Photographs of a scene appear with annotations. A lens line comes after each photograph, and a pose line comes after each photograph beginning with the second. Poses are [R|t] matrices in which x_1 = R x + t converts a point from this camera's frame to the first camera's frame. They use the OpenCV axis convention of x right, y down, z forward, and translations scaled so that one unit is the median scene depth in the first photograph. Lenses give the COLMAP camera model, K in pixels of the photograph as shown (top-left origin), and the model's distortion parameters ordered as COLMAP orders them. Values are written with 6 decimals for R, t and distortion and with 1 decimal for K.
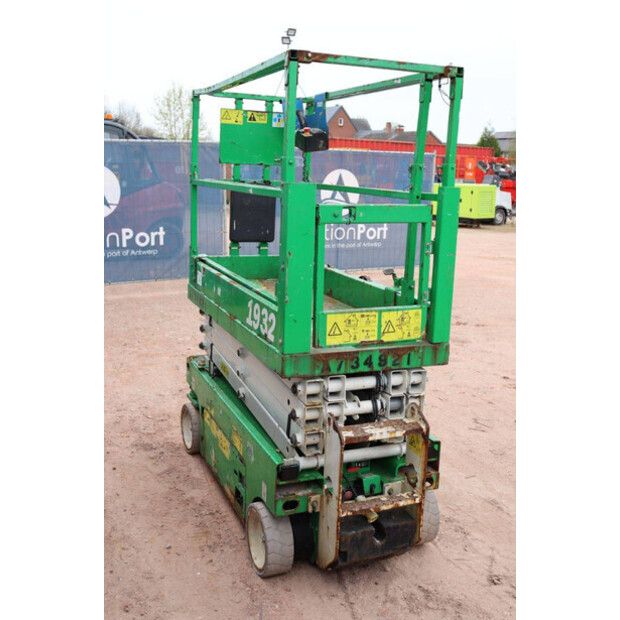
lens RADIAL K [[686.4, 0, 310.5], [0, 686.4, 309.6], [0, 0, 1]] dist [-0.012815, 0.000000]
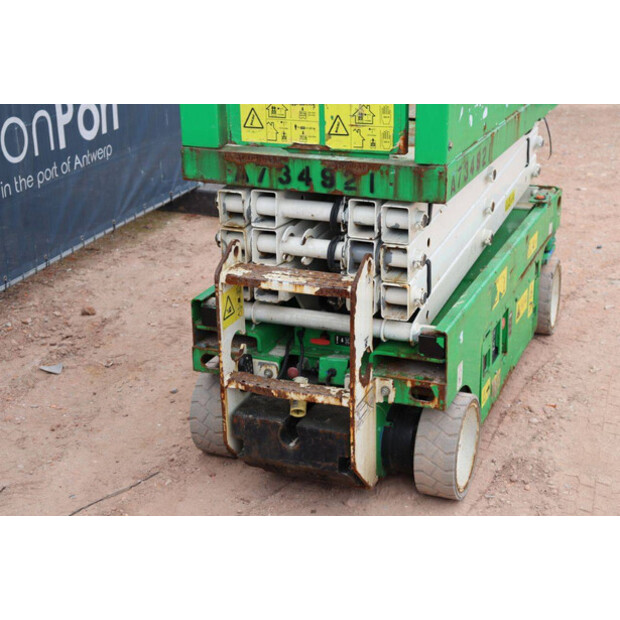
lens RADIAL K [[1066.3, 0, 310.1], [0, 1066.3, 309.9], [0, 0, 1]] dist [0.060344, 0.000000]
pose [[0.709606, 0.207177, -0.673451, 0.799632], [-0.106720, 0.976370, 0.187916, 0.008356], [0.696469, -0.061476, 0.714948, 0.267749]]
